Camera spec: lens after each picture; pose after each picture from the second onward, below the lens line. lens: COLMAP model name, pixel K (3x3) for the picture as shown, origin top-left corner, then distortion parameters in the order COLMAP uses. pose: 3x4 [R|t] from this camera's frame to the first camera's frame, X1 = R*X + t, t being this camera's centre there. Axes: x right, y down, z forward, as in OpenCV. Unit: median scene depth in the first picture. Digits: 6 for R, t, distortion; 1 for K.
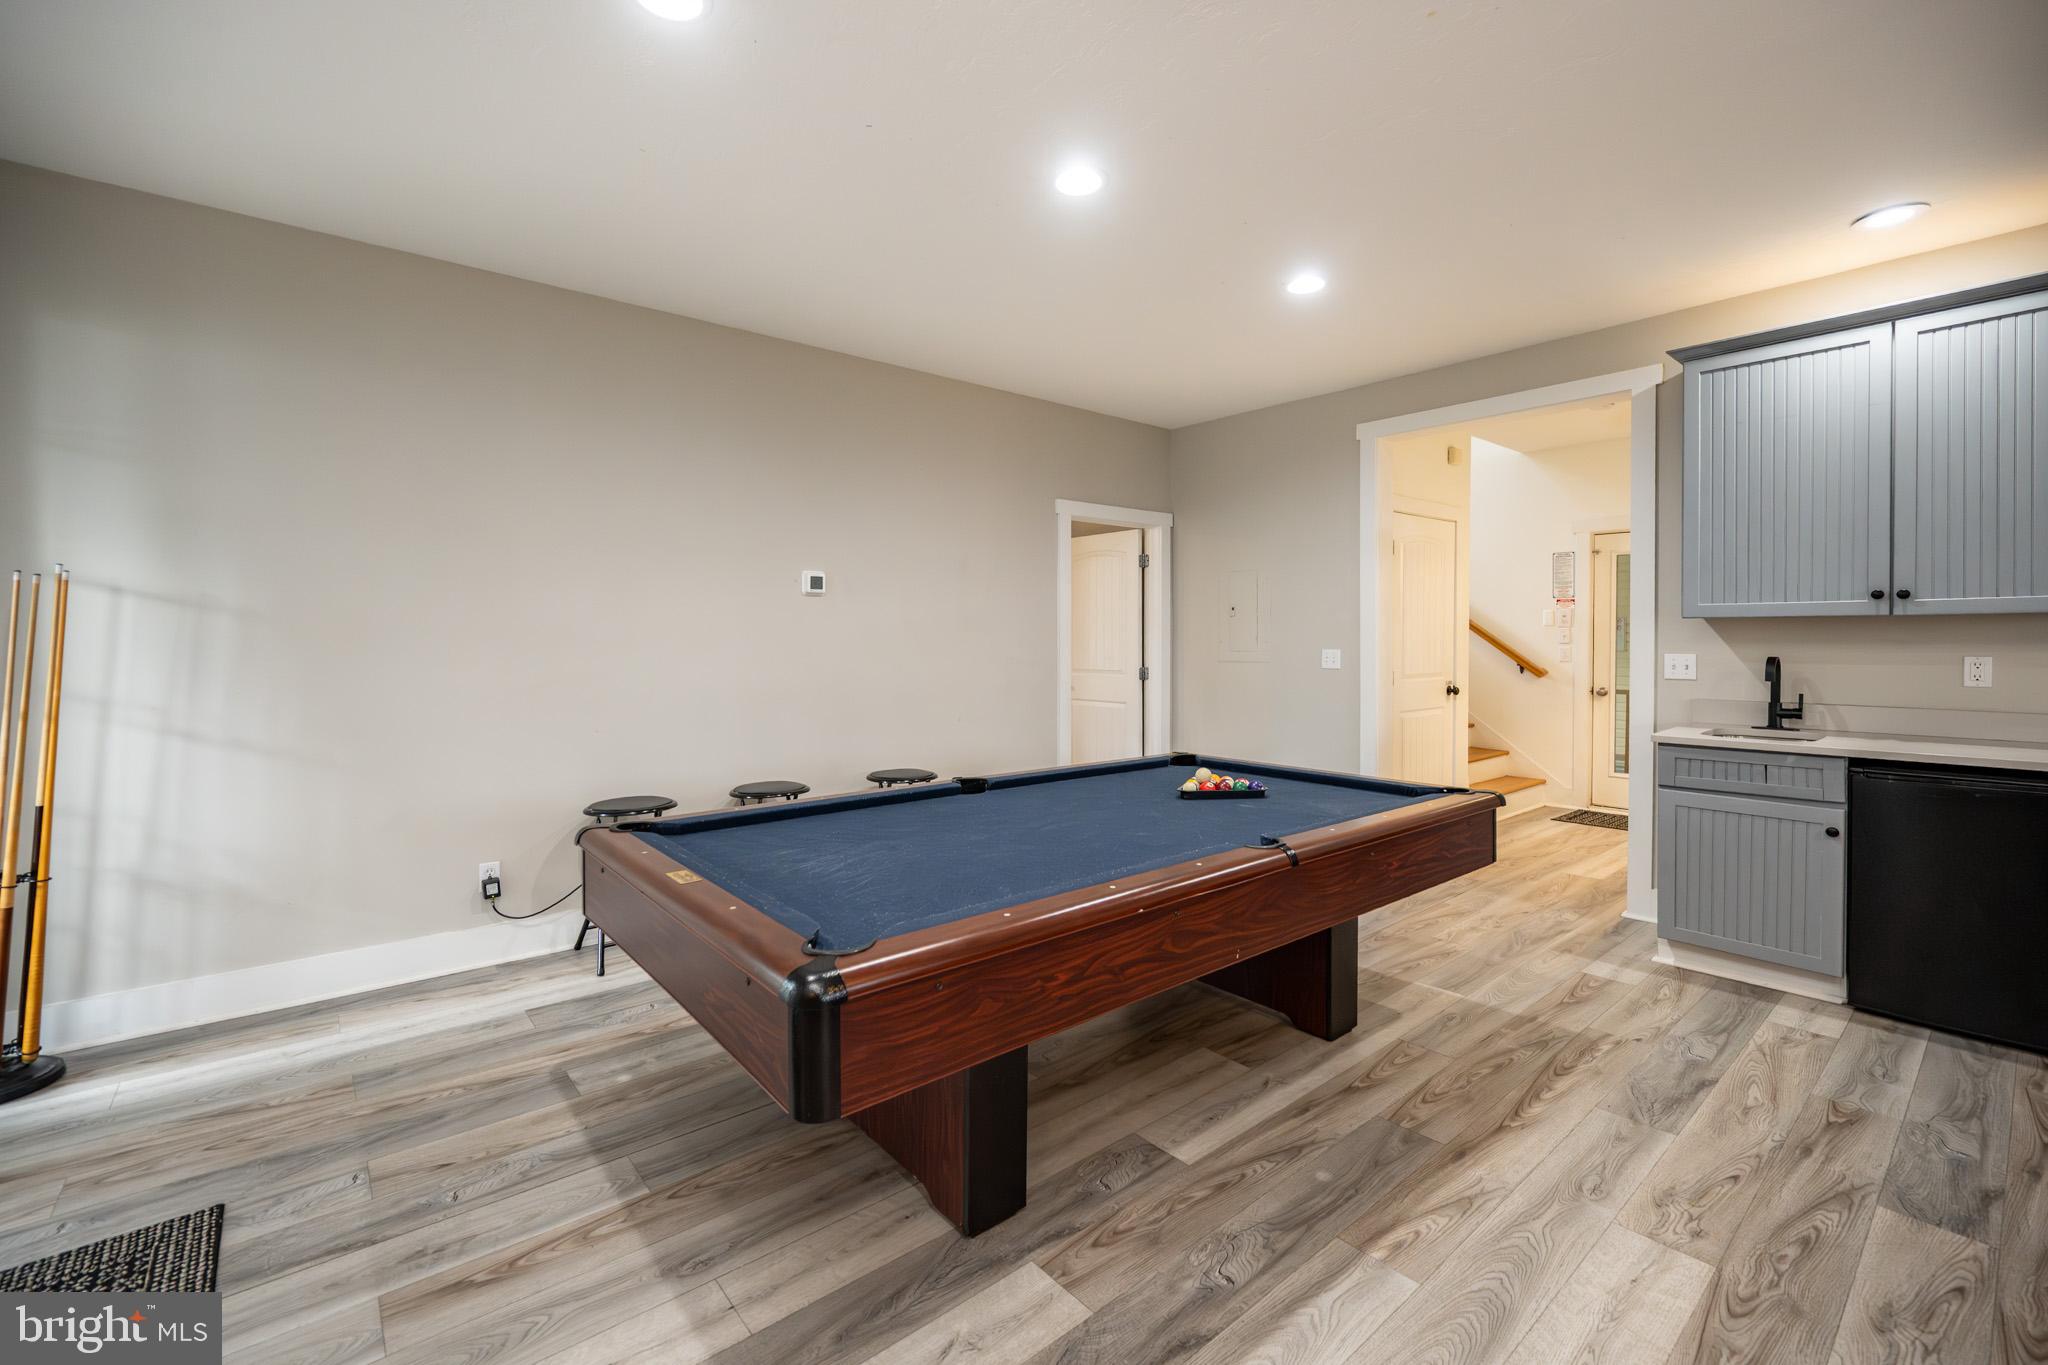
lens RADIAL K [[862.3, 0, 1055.6], [0, 862.3, 653.3], [0, 0, 1]] dist [0.003091, -0.000843]
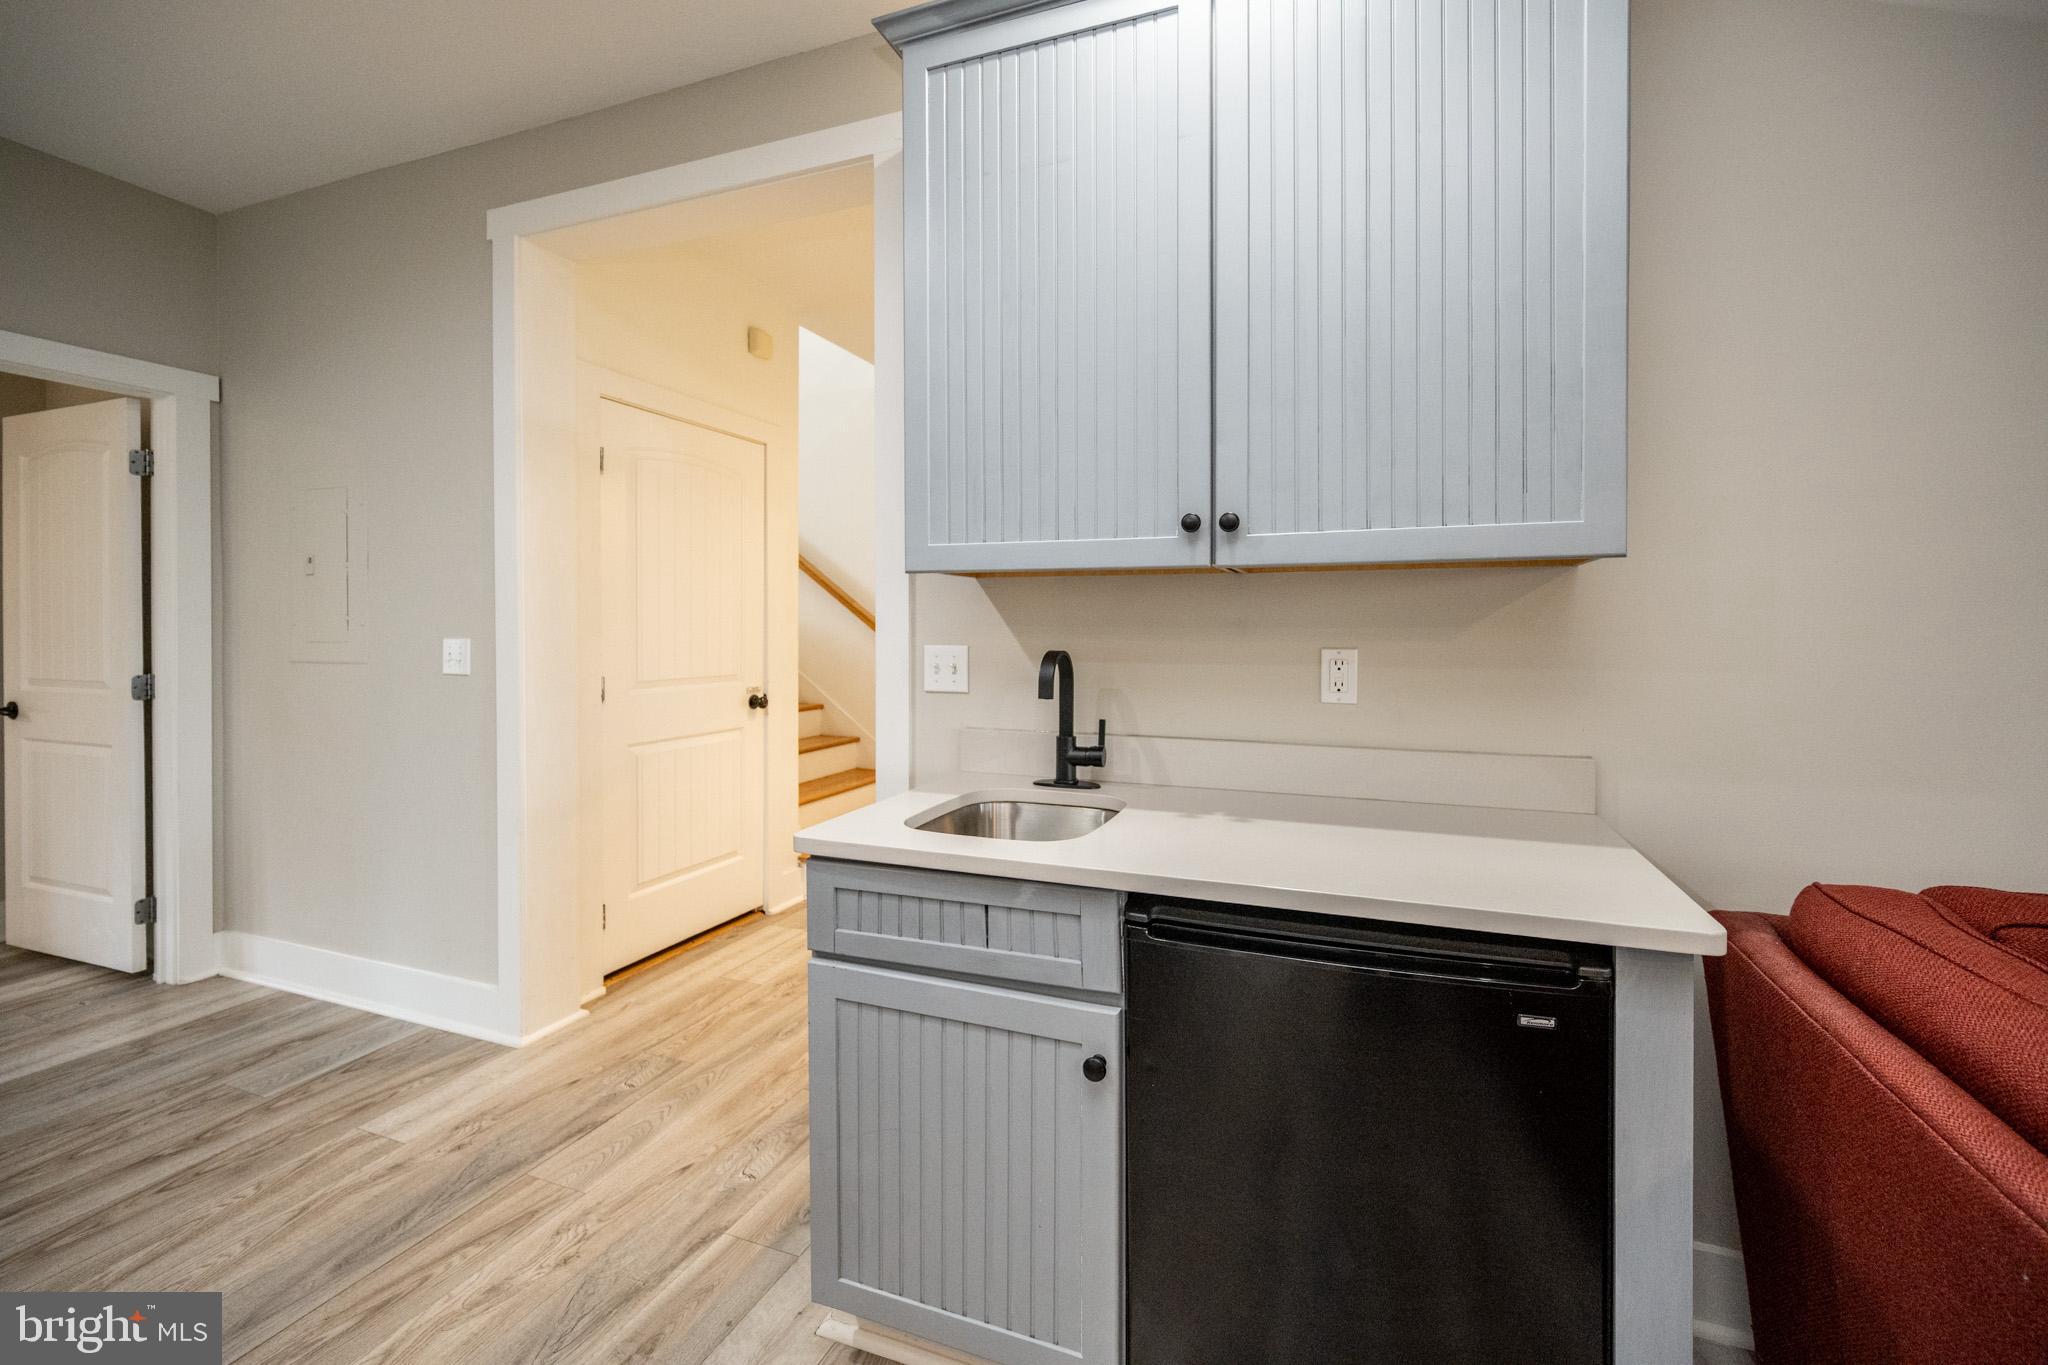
lens RADIAL K [[862.3, 0, 1050.2], [0, 862.3, 633.6], [0, 0, 1]] dist [0.003091, -0.000843]
pose [[0.878905, 0.002881, 0.476988, 0.510440], [0.003126, 0.999926, -0.011799, -0.000135], [-0.476986, 0.011862, 0.878831, 0.479836]]
